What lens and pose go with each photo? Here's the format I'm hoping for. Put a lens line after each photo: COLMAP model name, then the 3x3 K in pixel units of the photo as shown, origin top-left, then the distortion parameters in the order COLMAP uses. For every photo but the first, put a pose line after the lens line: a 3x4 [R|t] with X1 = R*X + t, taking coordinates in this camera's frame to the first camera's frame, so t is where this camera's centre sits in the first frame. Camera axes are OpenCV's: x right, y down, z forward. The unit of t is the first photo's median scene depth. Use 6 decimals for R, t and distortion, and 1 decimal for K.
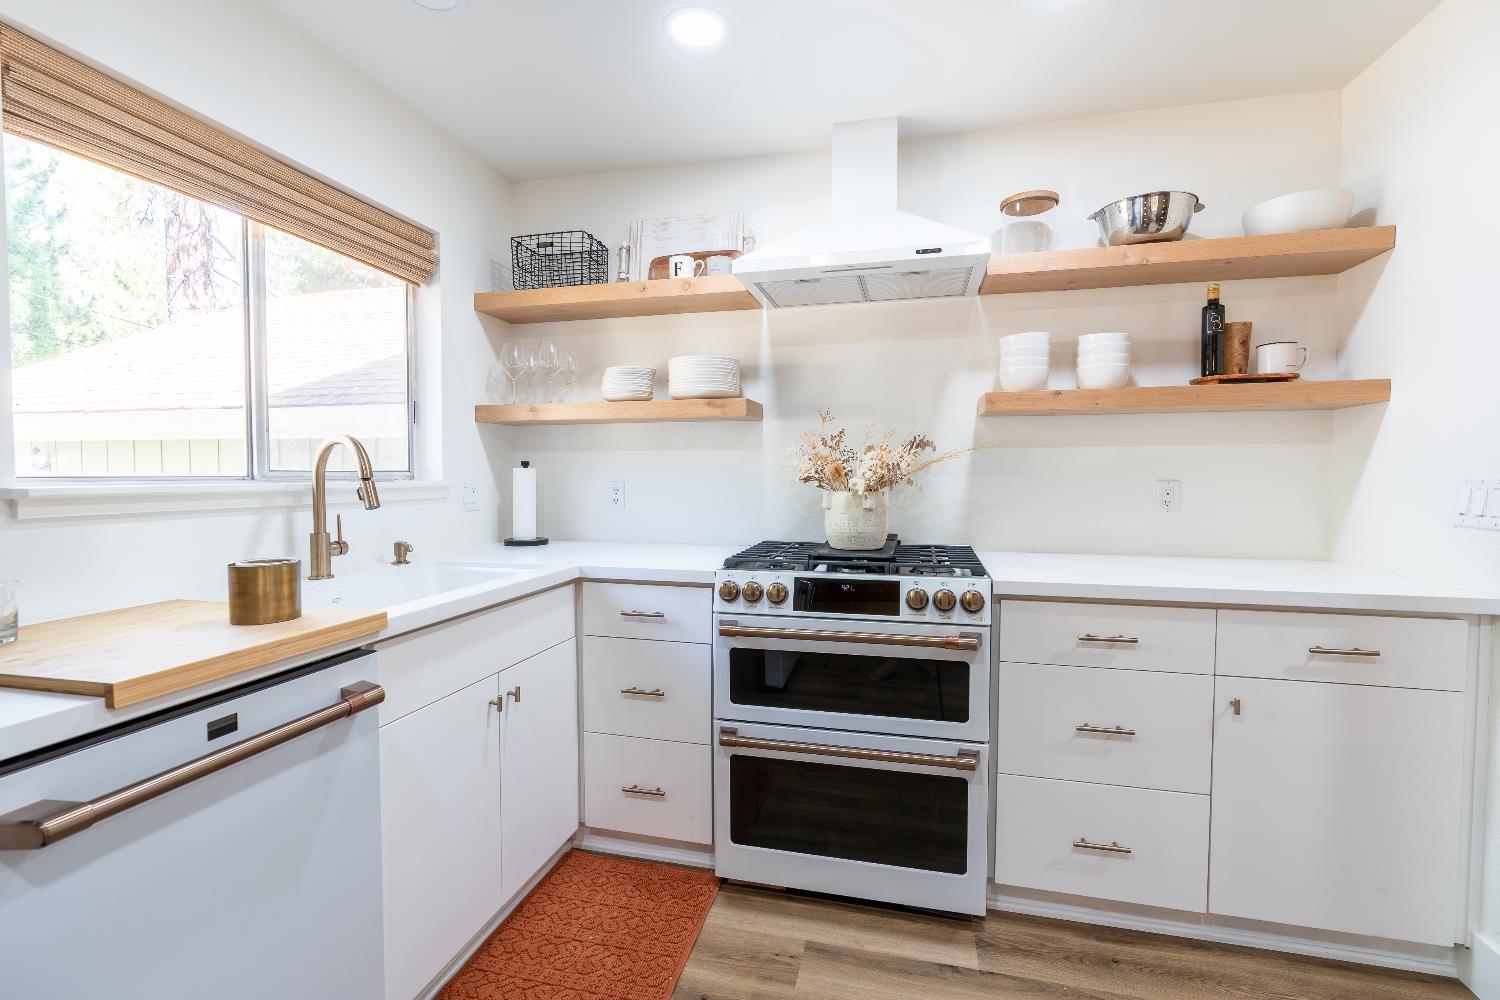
lens RADIAL K [[676.9, 0, 745.8], [0, 676.9, 496.1], [0, 0, 1]] dist [-0.000555, 0.000716]
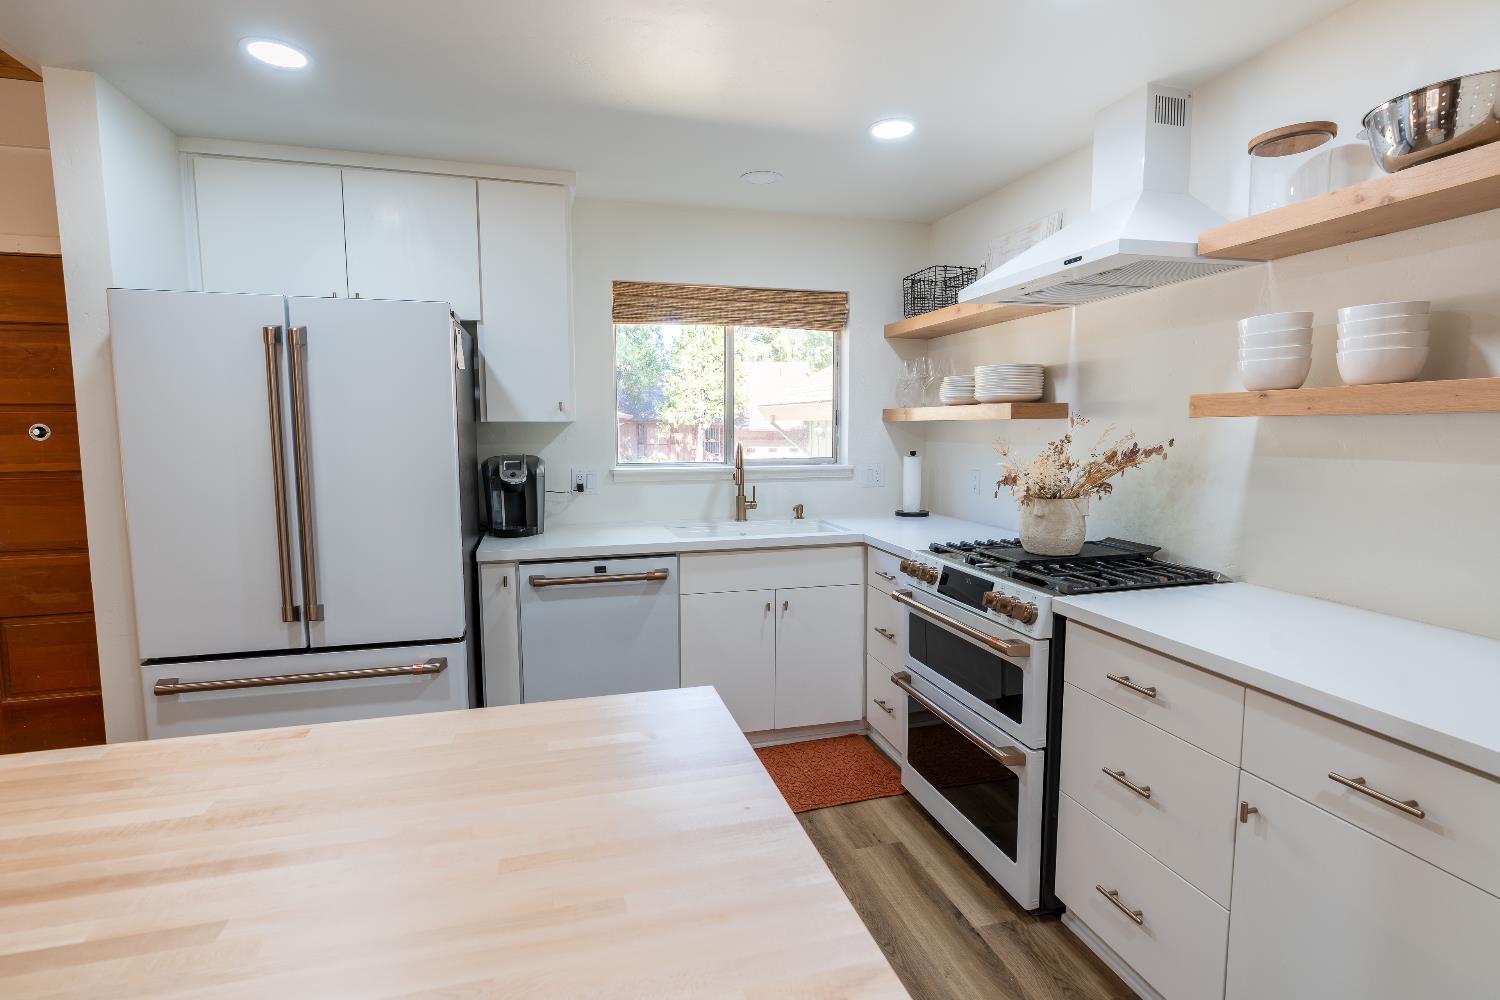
lens RADIAL K [[730.4, 0, 747.8], [0, 730.4, 494.6], [0, 0, 1]] dist [0.012028, 0.000672]
pose [[0.484589, 0.081770, -0.870912, 0.938481], [-0.026745, 0.996541, 0.078684, -0.089431], [0.874333, -0.014837, 0.485099, 0.064086]]
